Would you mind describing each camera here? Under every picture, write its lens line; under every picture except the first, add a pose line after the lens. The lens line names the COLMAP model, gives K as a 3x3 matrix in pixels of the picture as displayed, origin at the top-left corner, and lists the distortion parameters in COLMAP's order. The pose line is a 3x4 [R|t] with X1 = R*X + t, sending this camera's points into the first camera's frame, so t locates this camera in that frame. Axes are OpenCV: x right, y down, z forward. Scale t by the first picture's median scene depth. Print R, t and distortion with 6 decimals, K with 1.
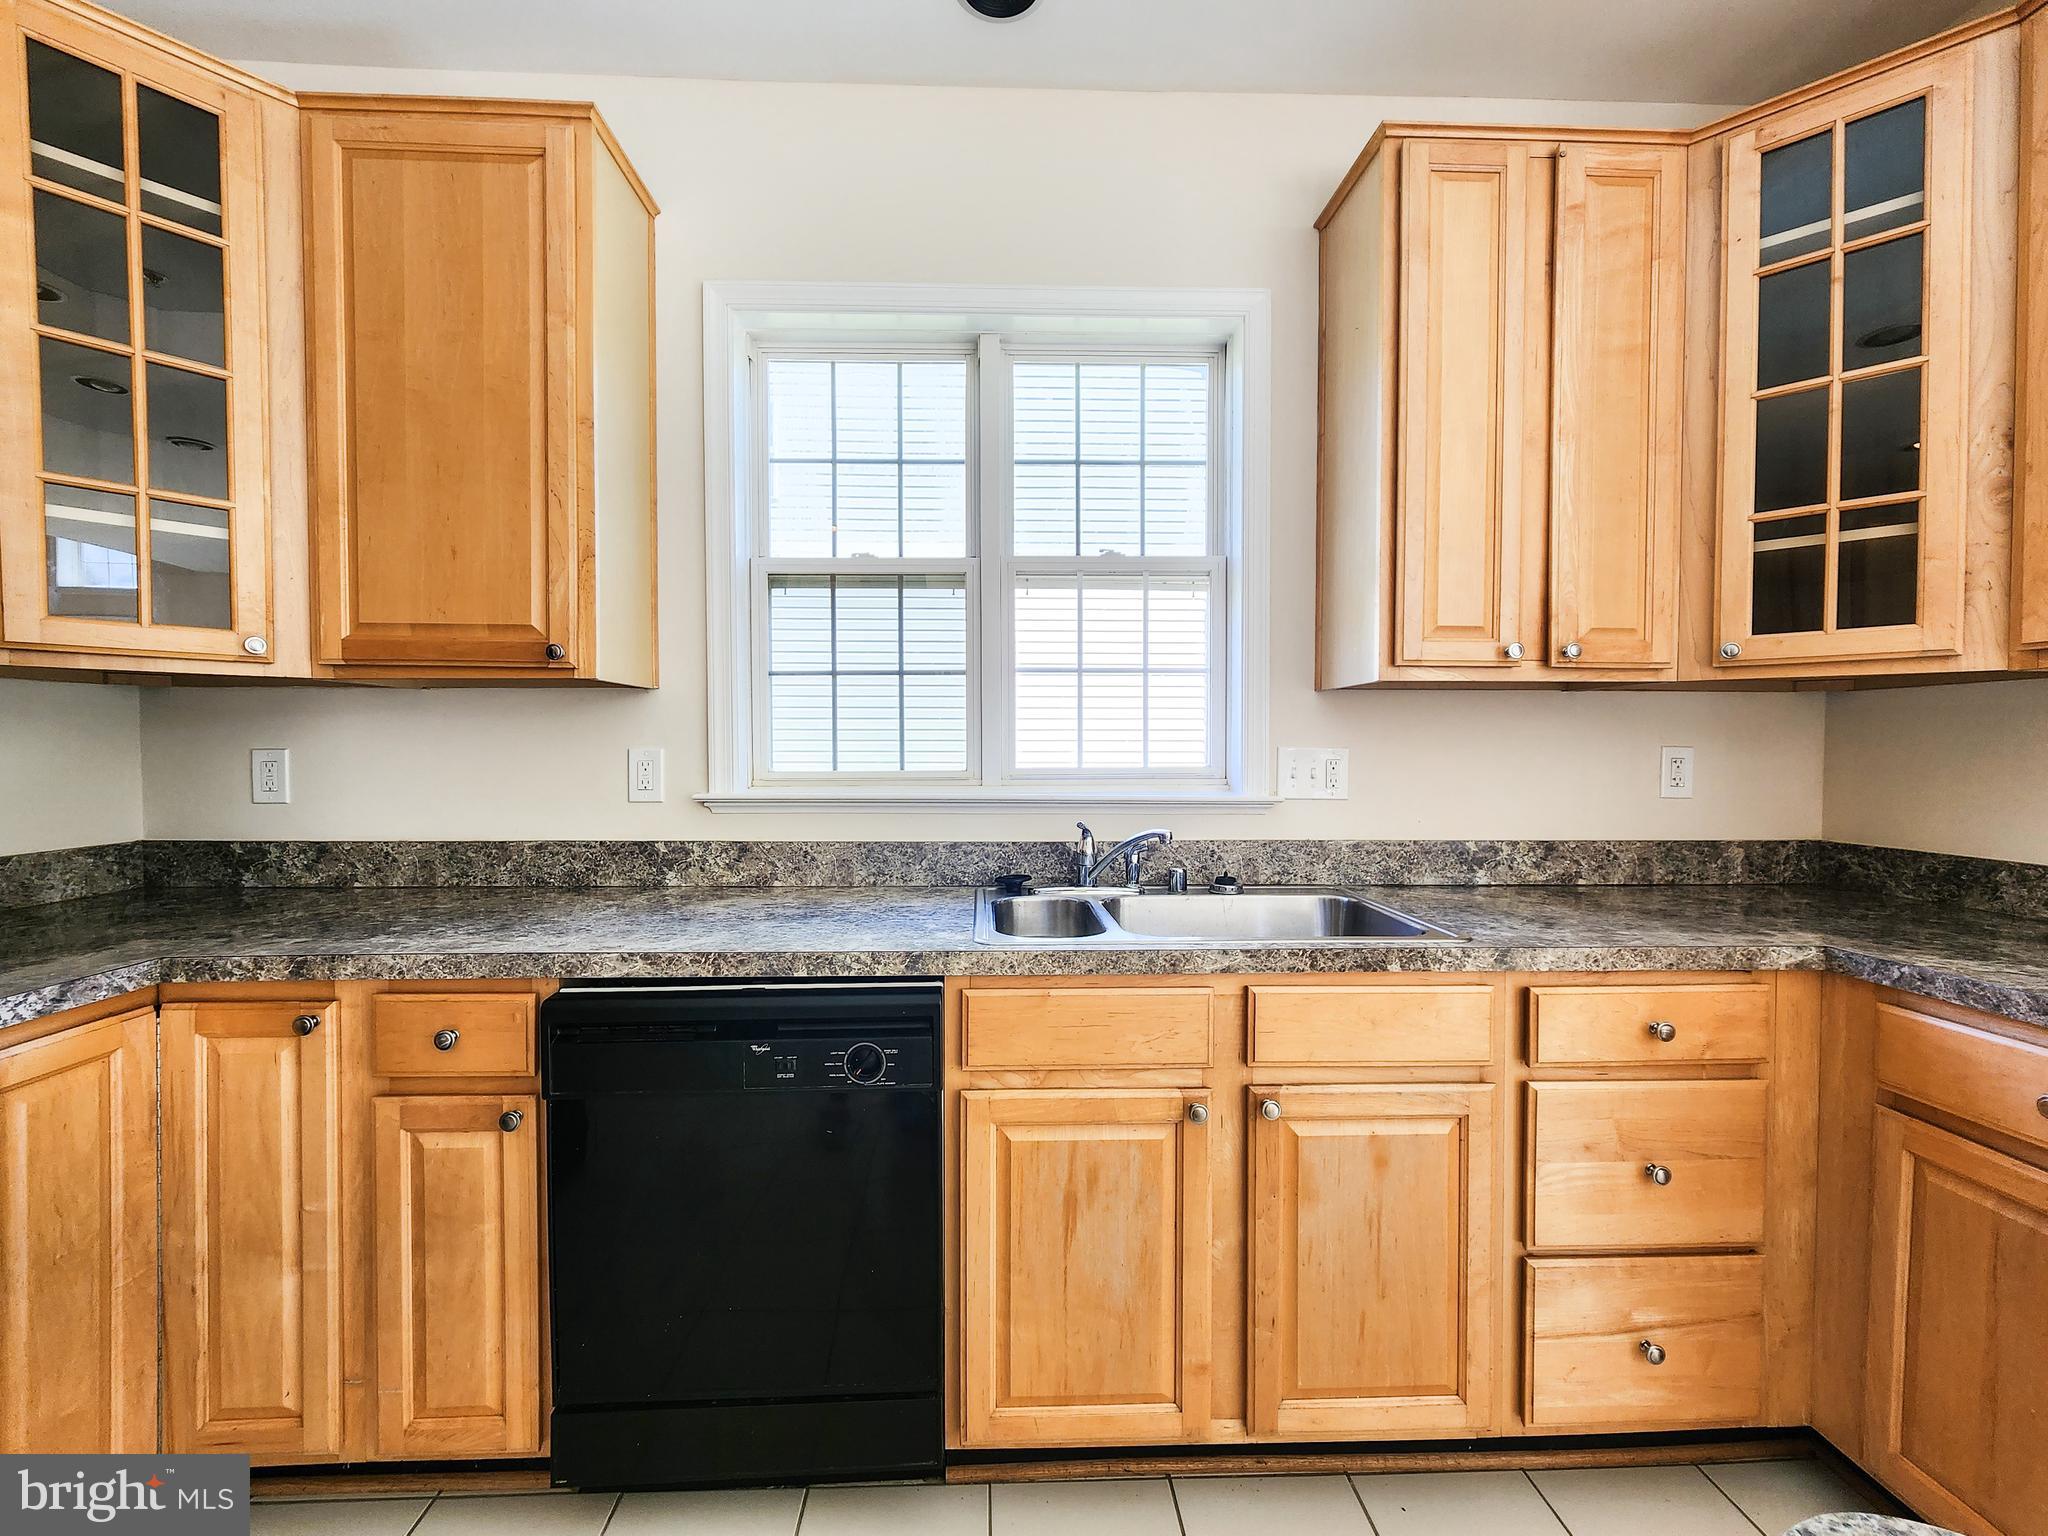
lens RADIAL K [[854.3, 0, 1014.5], [0, 854.3, 760.9], [0, 0, 1]] dist [-0.001502, 0.003366]
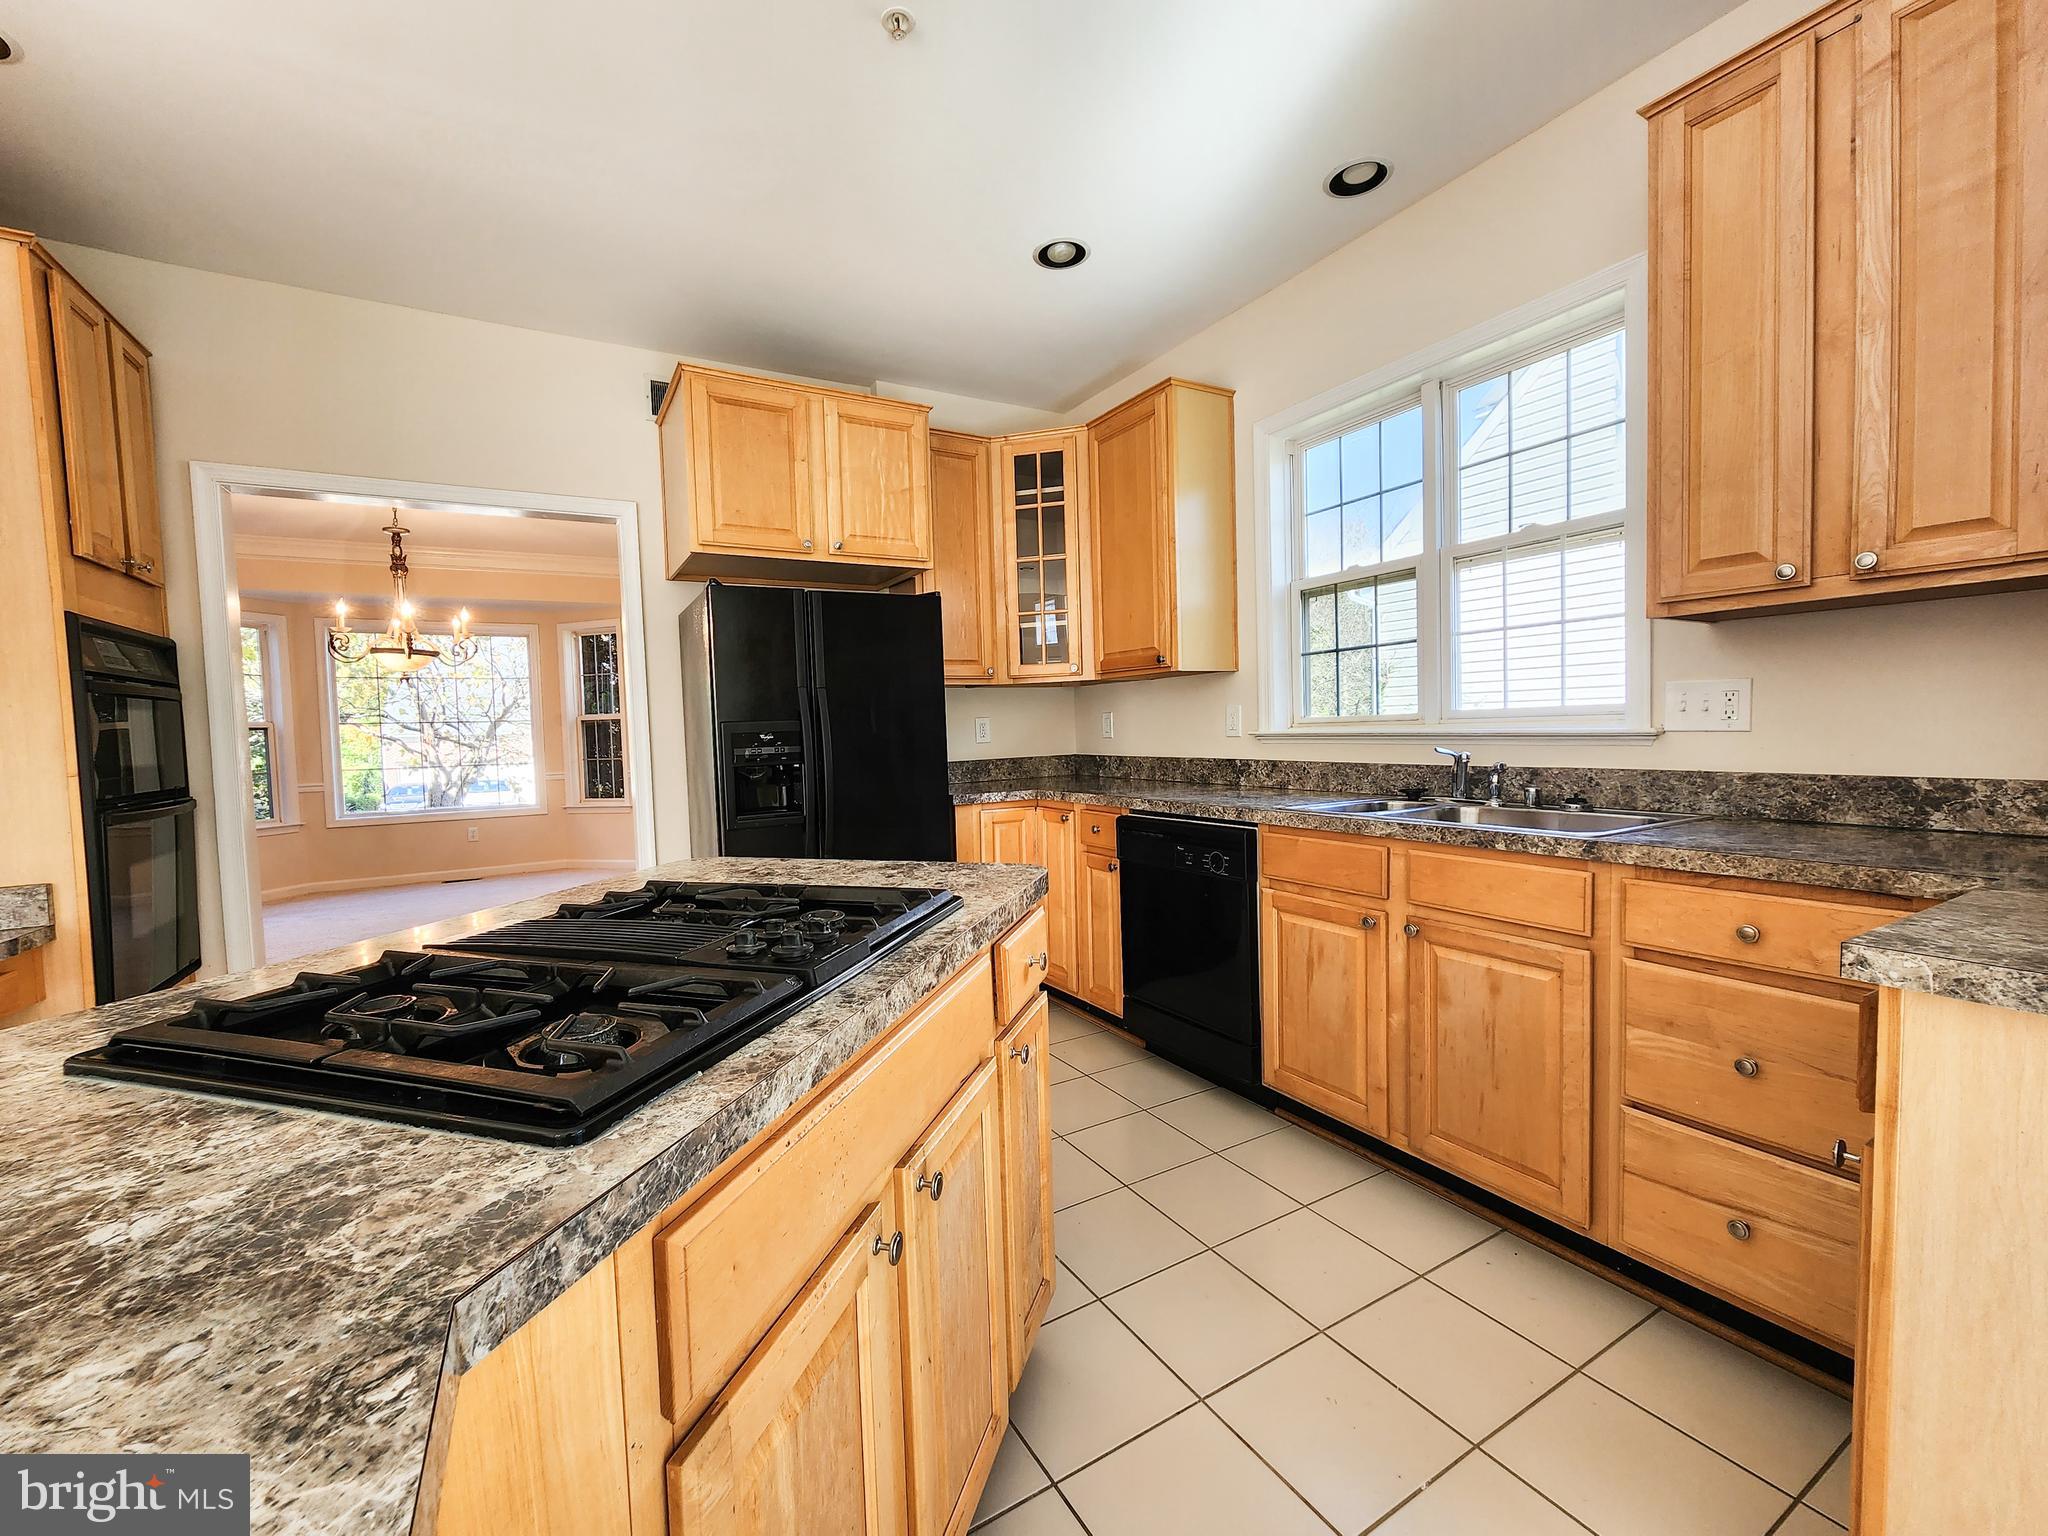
lens RADIAL K [[839.9, 0, 1009.6], [0, 839.9, 764.8], [0, 0, 1]] dist [0.002746, -0.003423]
pose [[0.467129, 0.023983, -0.883864, 0.894380], [0.013554, 0.999320, 0.034280, 0.041677], [0.884085, -0.027993, 0.466486, -0.210878]]
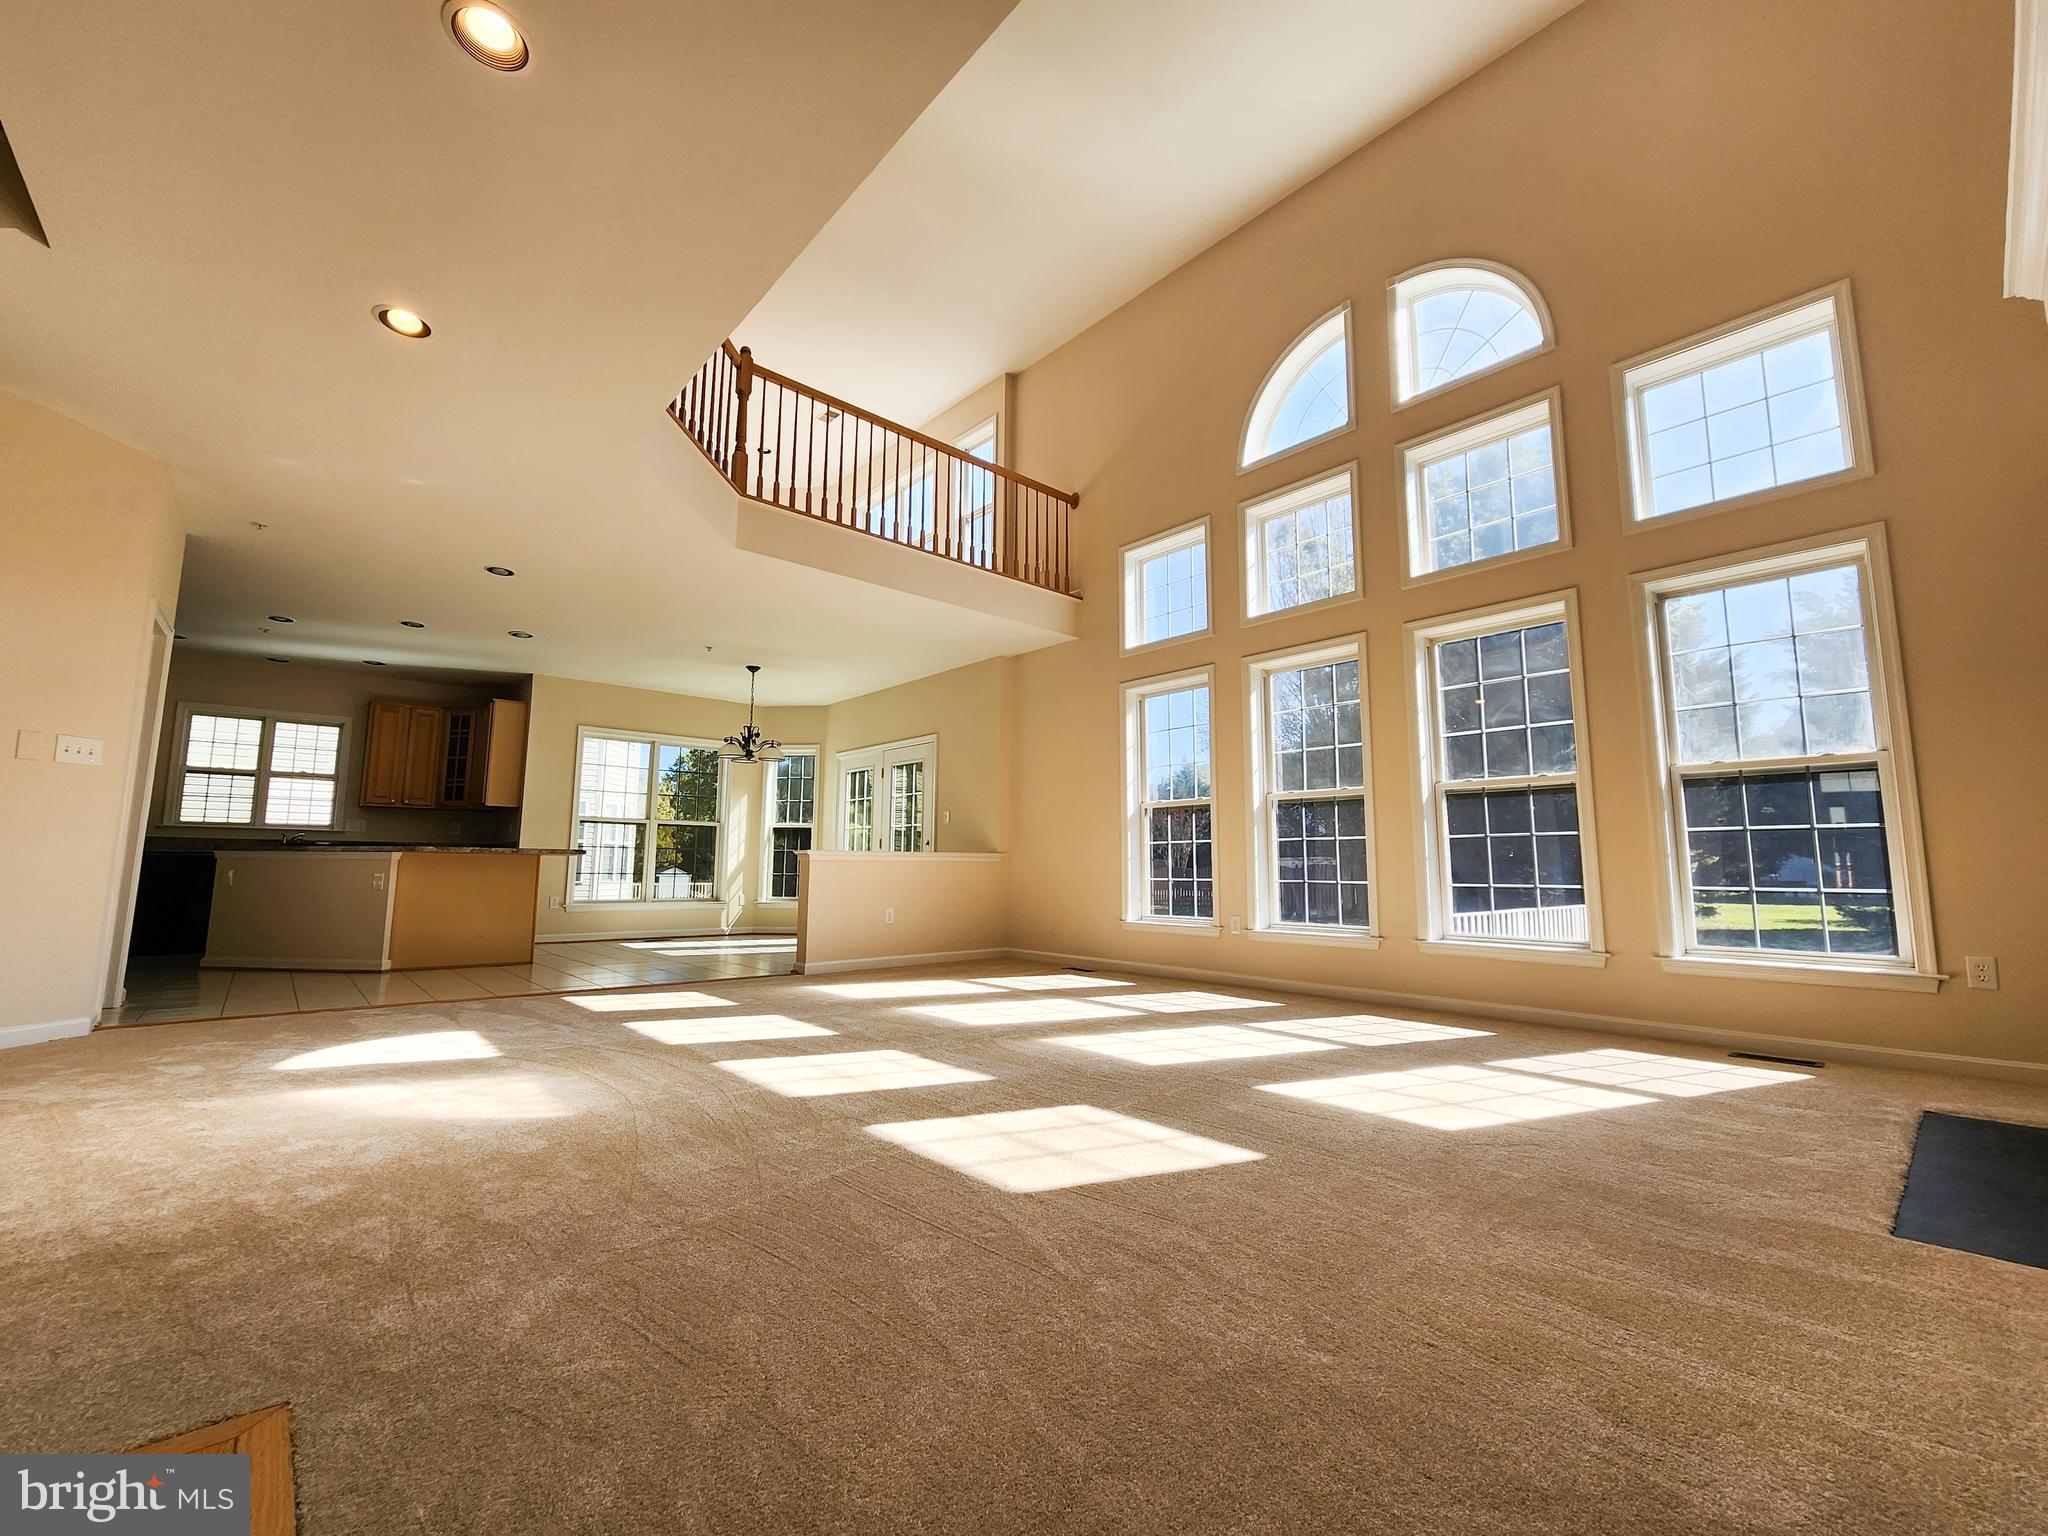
lens RADIAL K [[839.9, 0, 1009.6], [0, 839.9, 764.8], [0, 0, 1]] dist [0.002746, -0.003423]
pose [[0.769649, 0.084067, 0.632908, 0.187206], [0.006751, 0.990167, -0.139730, 0.344768], [-0.638431, 0.111816, 0.761514, -4.643923]]
